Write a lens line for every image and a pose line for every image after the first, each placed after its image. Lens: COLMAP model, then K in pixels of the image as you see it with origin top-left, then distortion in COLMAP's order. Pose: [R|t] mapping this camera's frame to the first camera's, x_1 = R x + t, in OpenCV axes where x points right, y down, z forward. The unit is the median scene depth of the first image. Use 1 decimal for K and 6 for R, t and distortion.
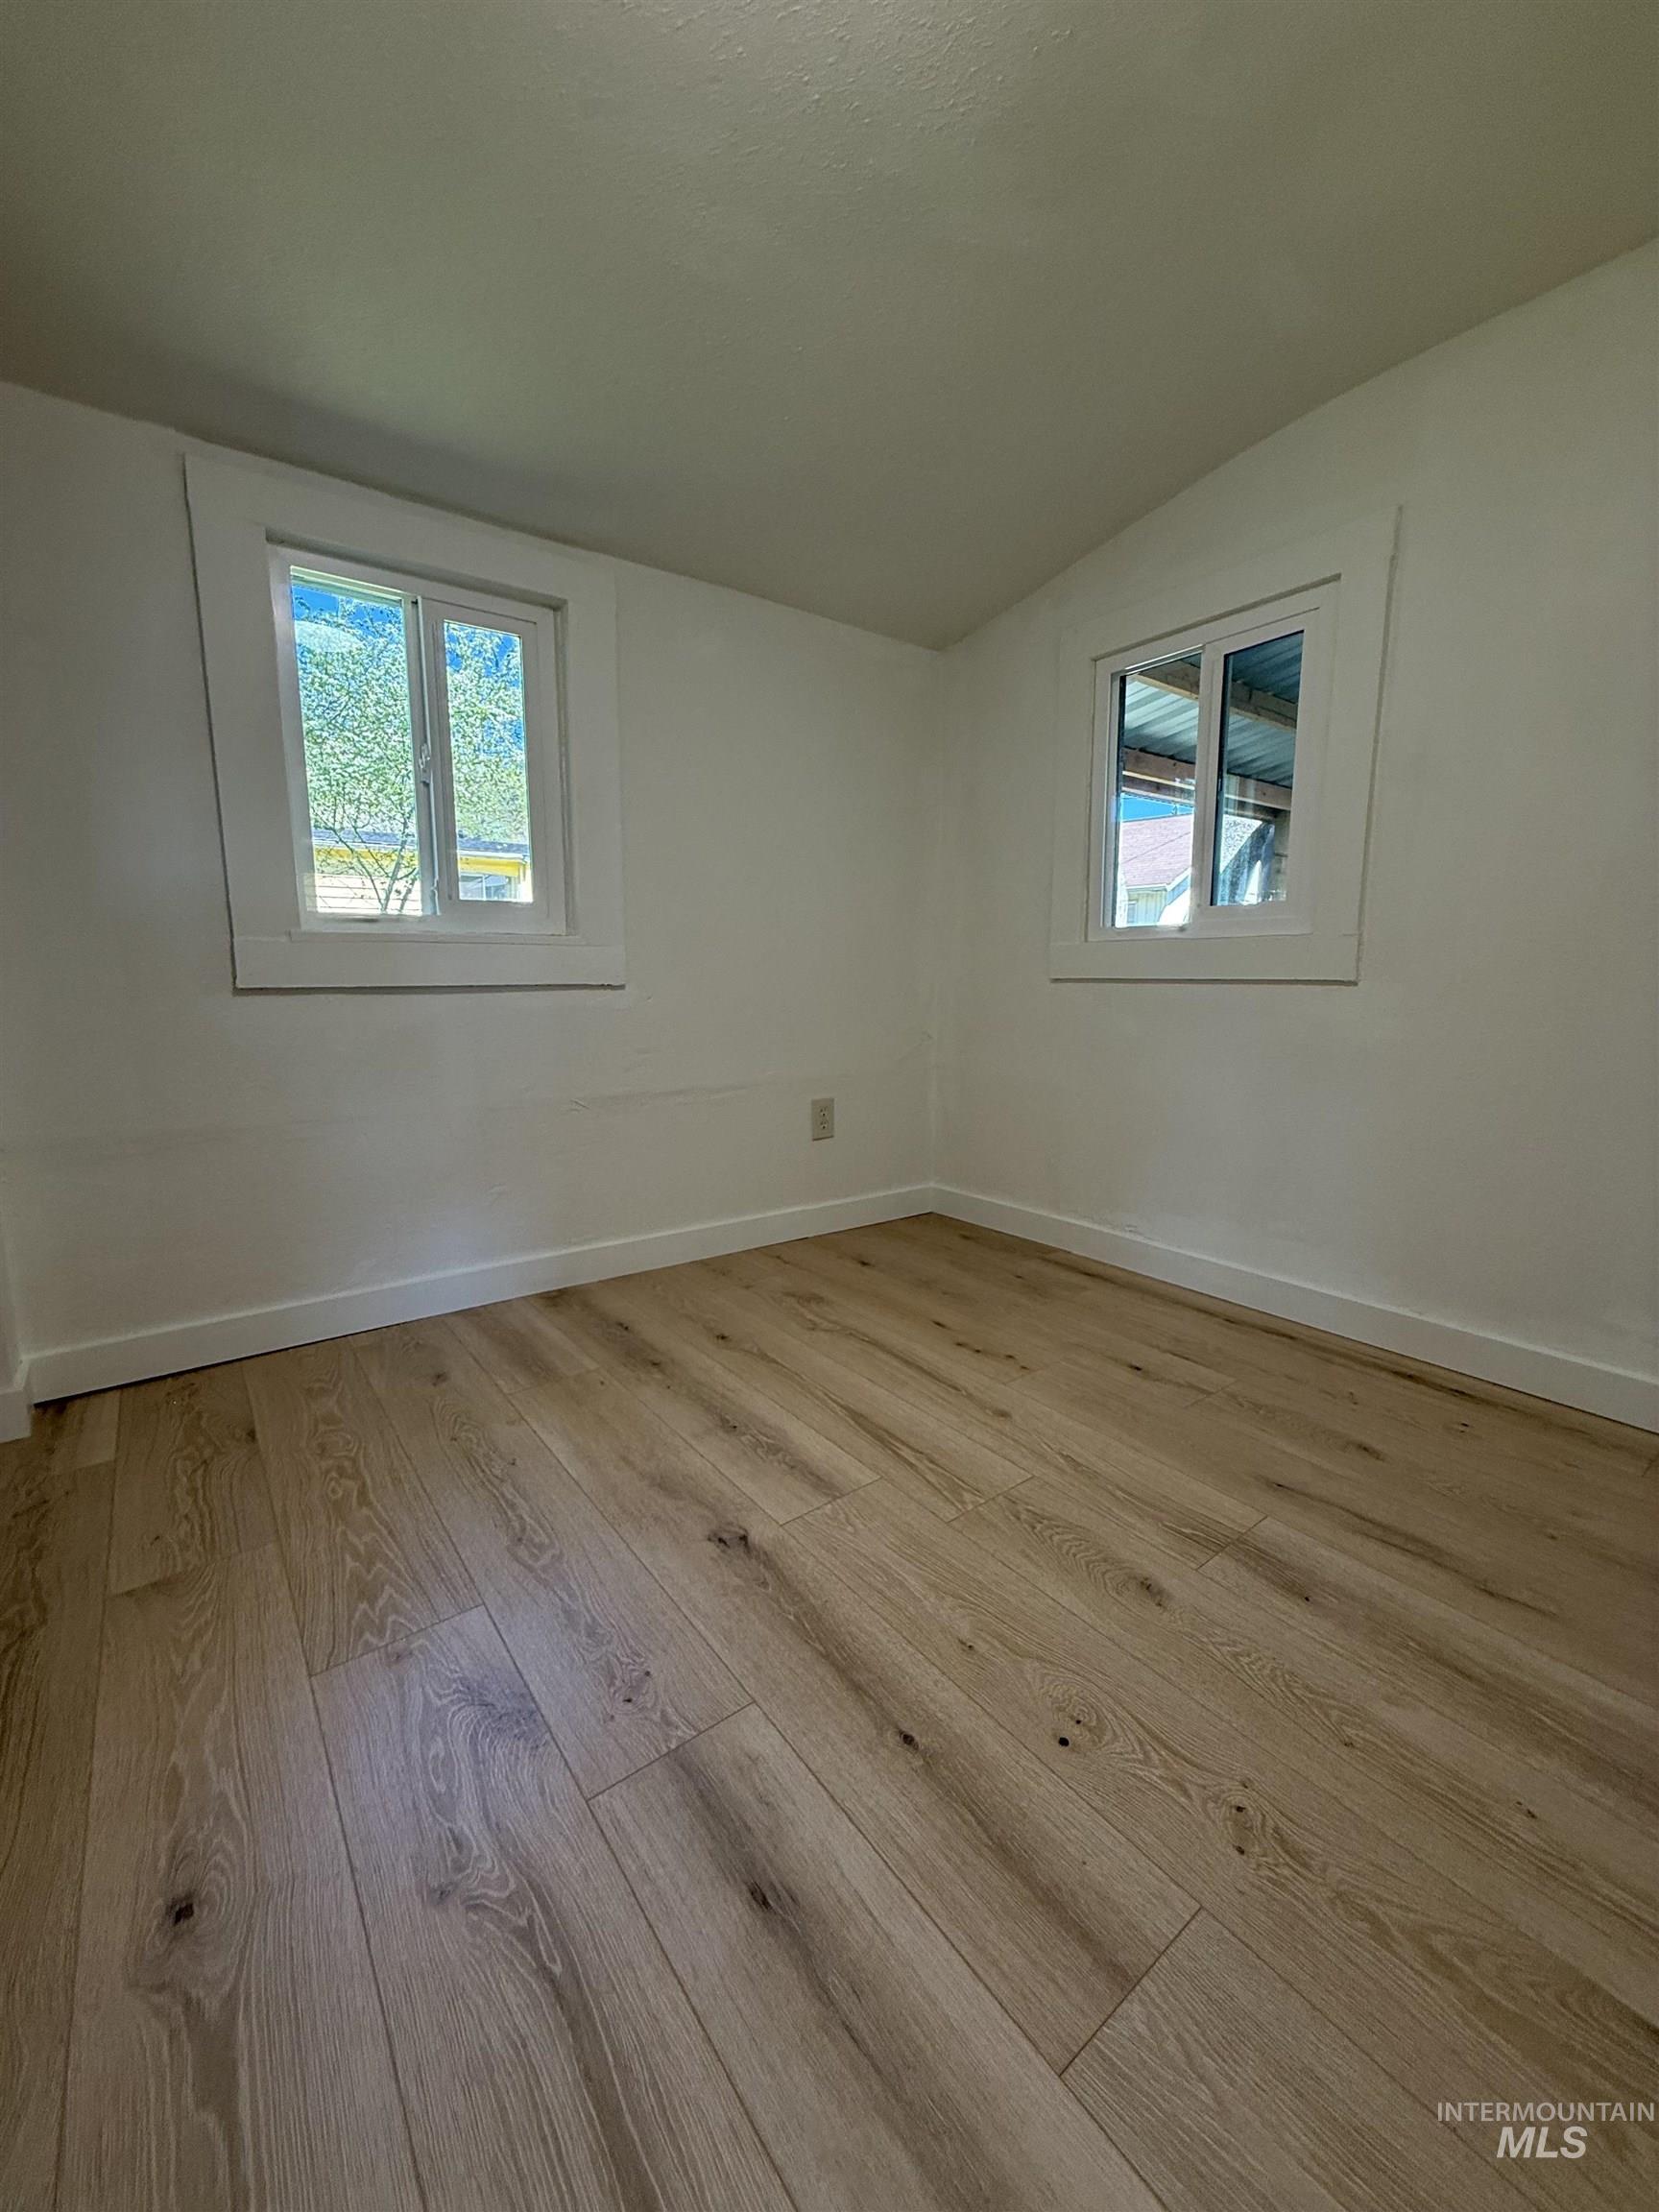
lens RADIAL K [[791.9, 0, 856.8], [0, 791.9, 1060.7], [0, 0, 1]] dist [0.000135, -0.000021]
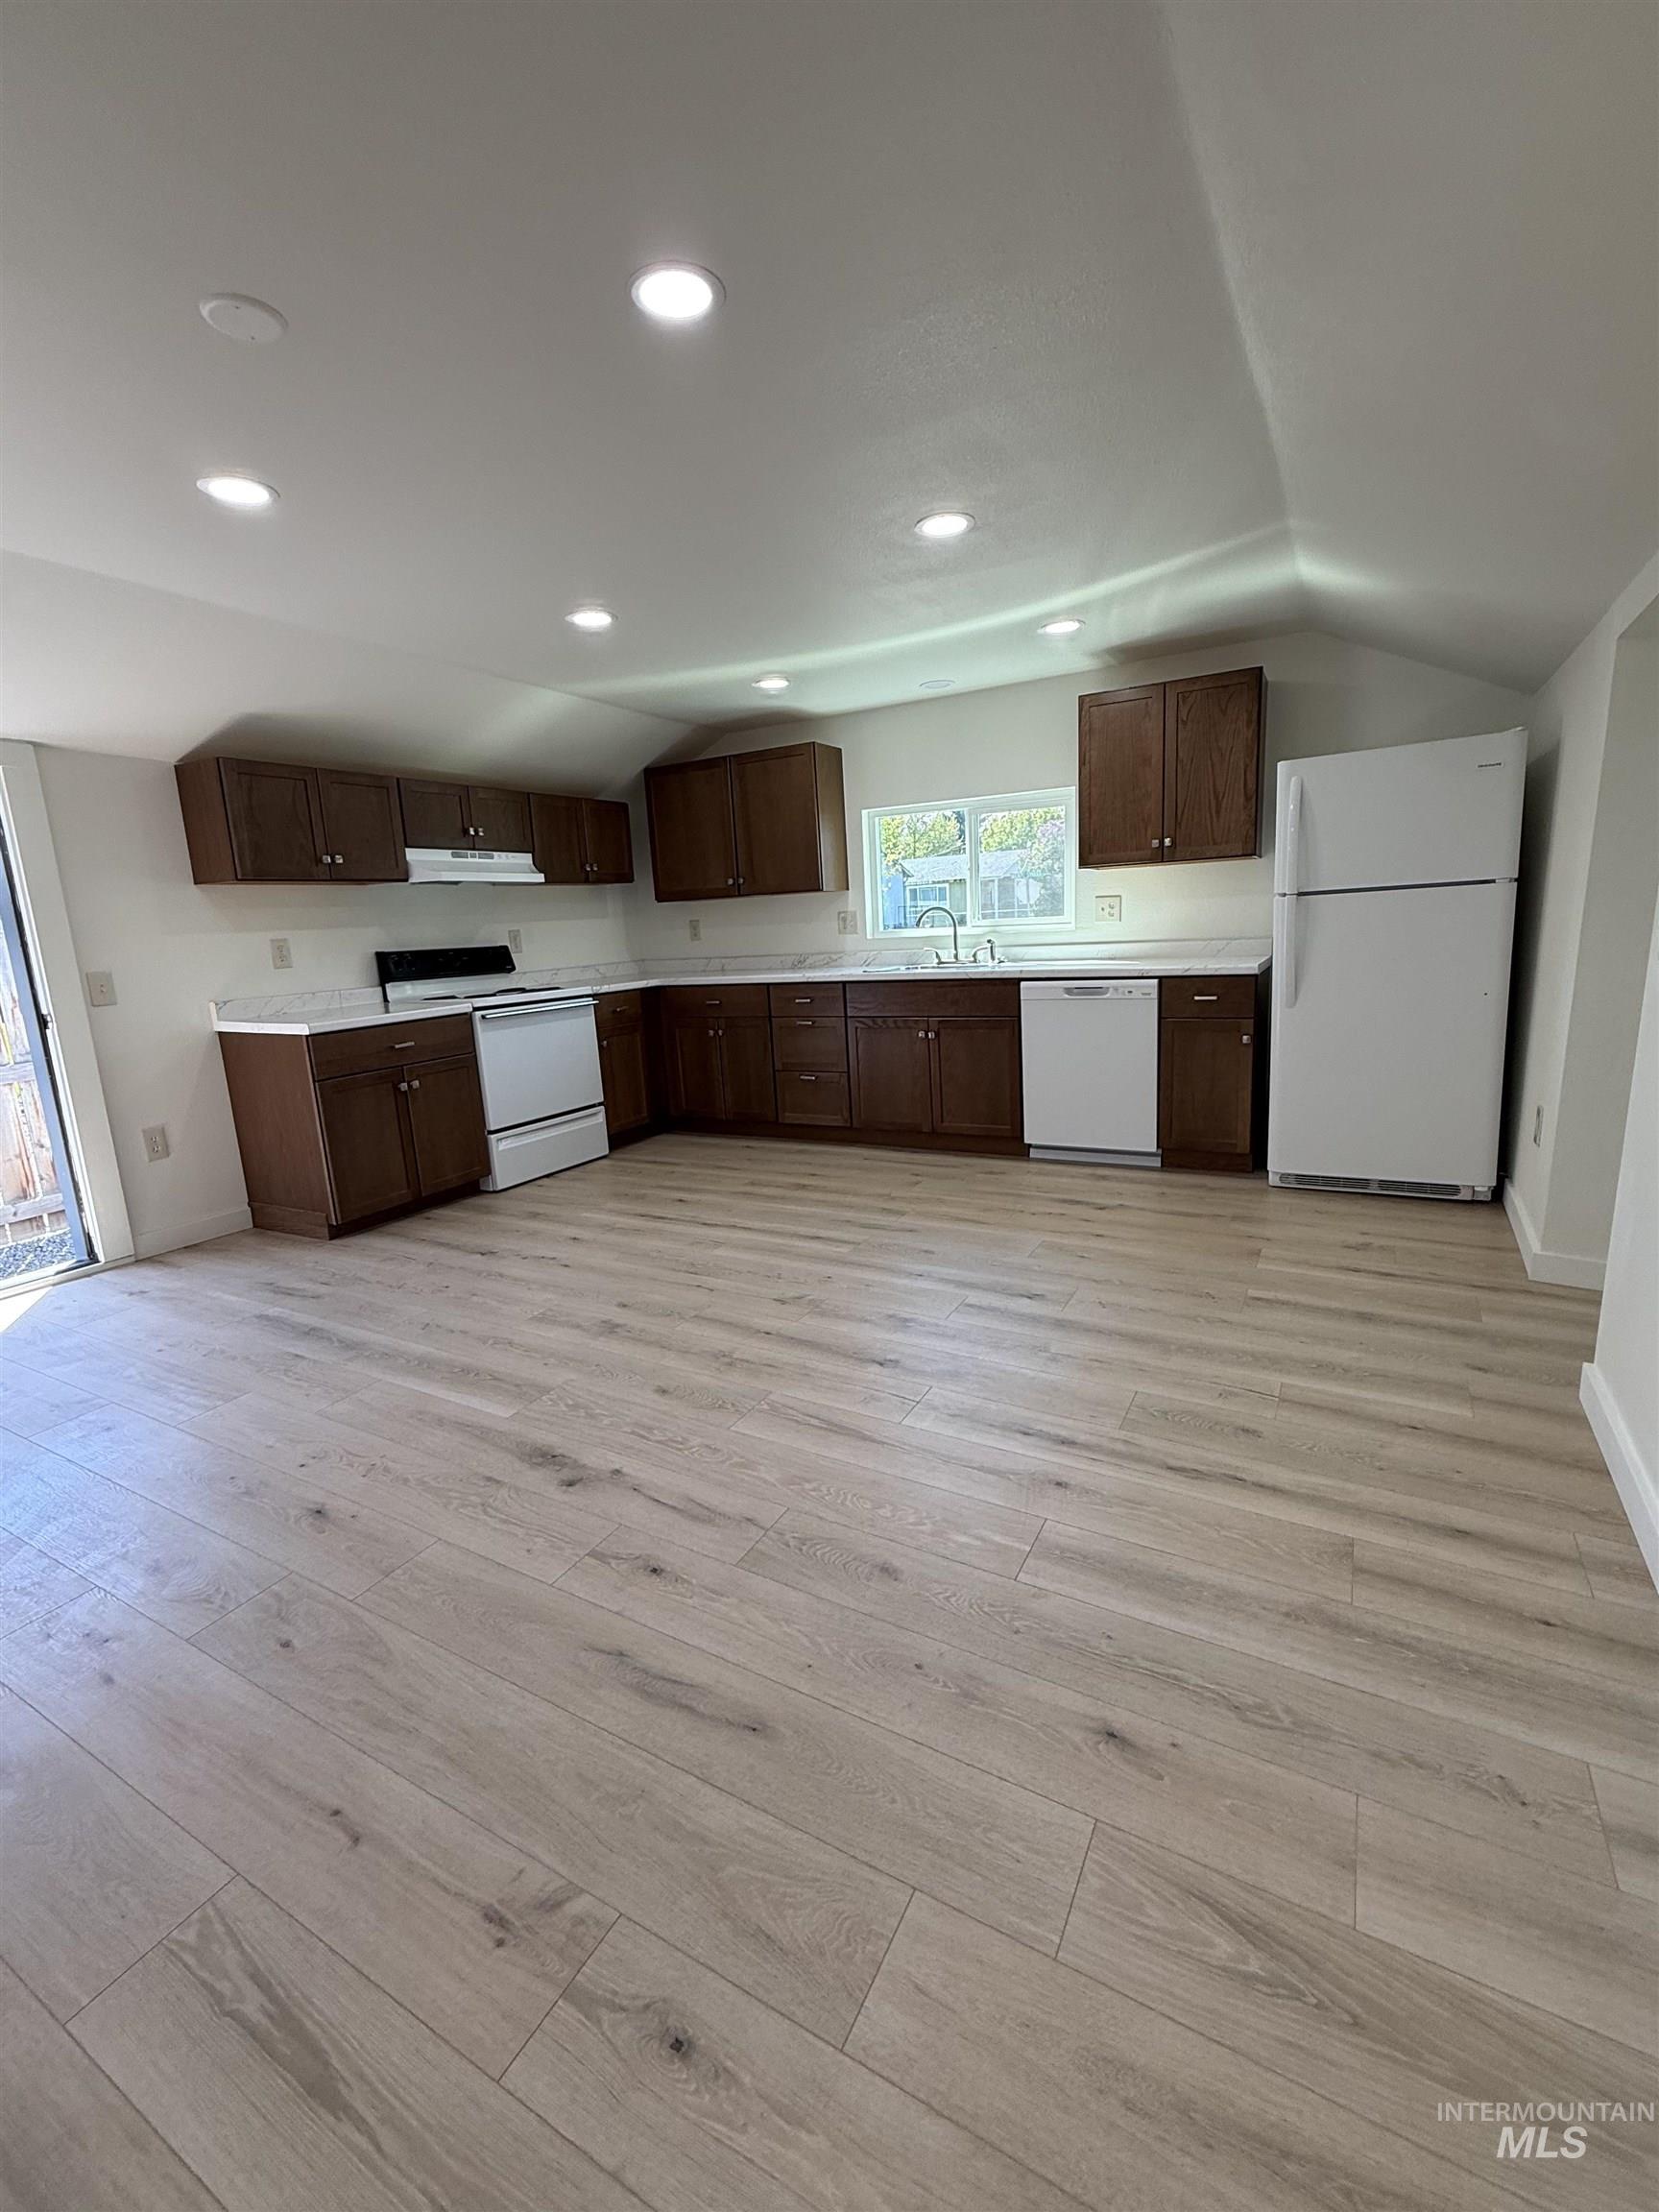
lens RADIAL K [[947.6, 0, 832.2], [0, 947.6, 1103.7], [0, 0, 1]] dist [0.002148, -0.000905]
pose [[-0.938769, 0.111155, -0.326125, 0.458310], [0.004779, 0.950641, 0.310257, -0.480791], [0.344514, 0.289701, -0.892963, 2.087903]]
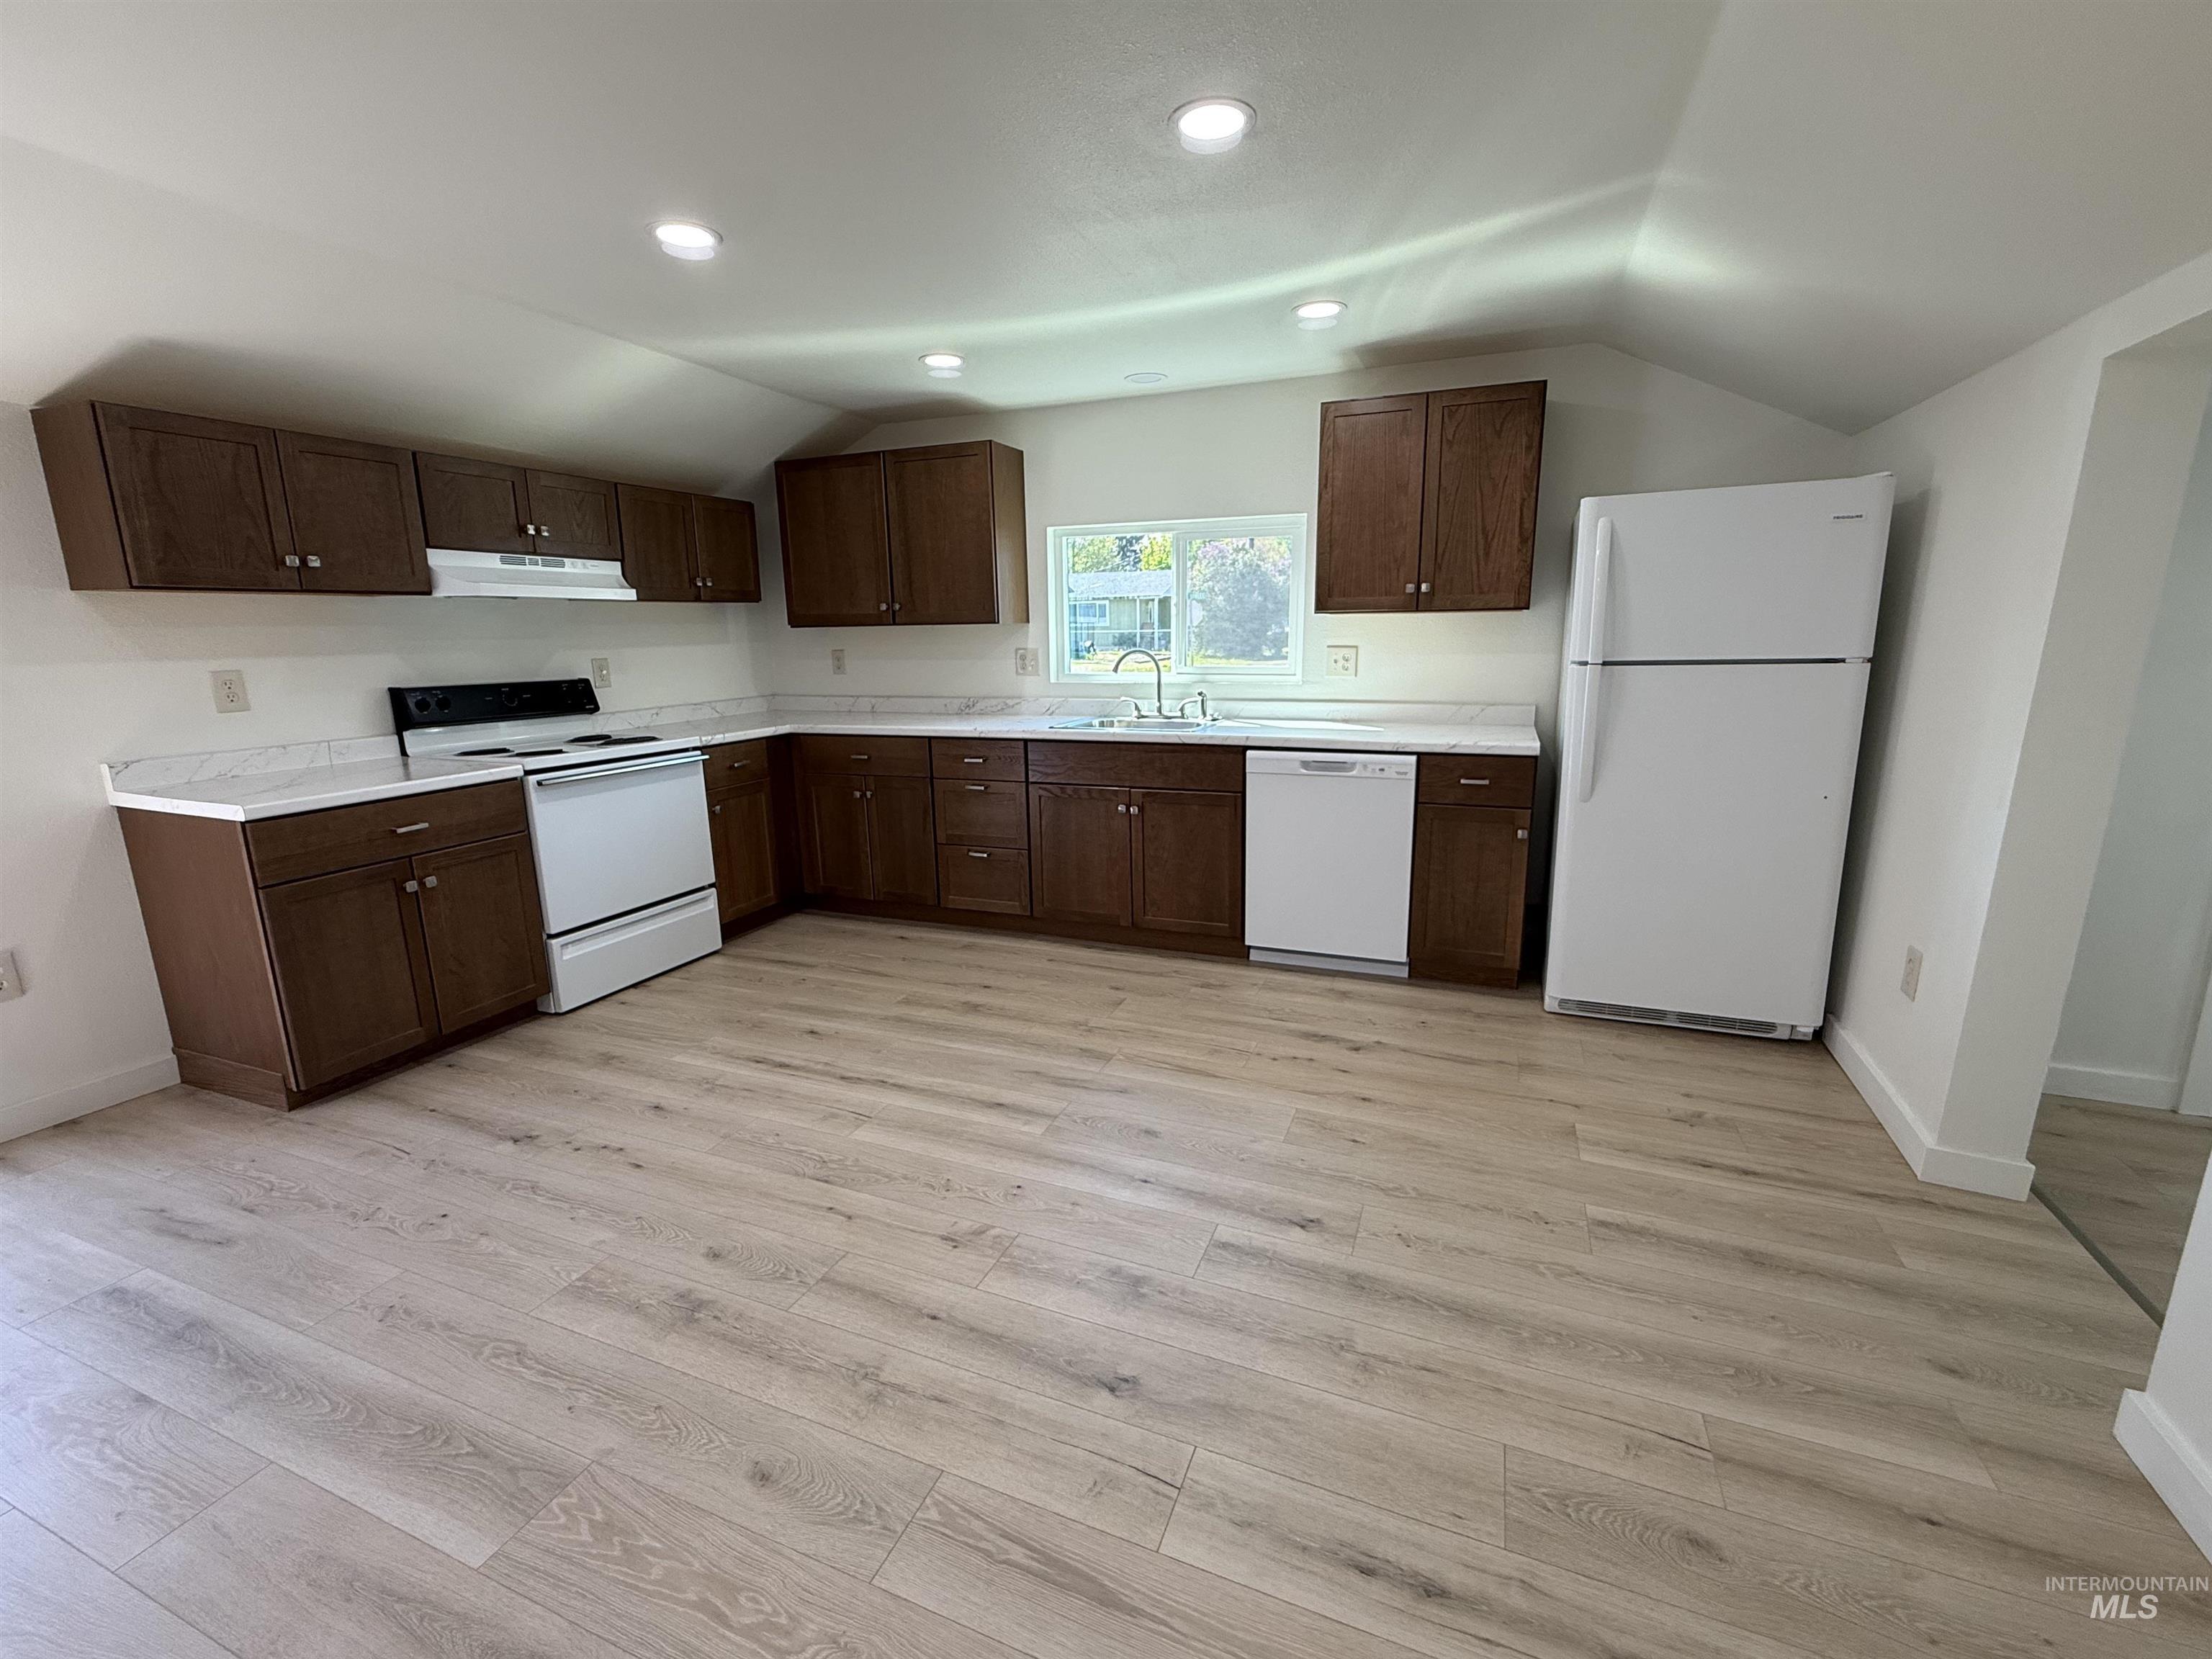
lens RADIAL K [[947.6, 0, 1107.9], [0, 947.6, 827.4], [0, 0, 1]] dist [0.002148, -0.000905]
pose [[-0.890722, 0.103886, -0.442519, 0.305651], [-0.047634, 0.946839, 0.318161, -0.486711], [0.452047, 0.304472, -0.838421, 1.481998]]
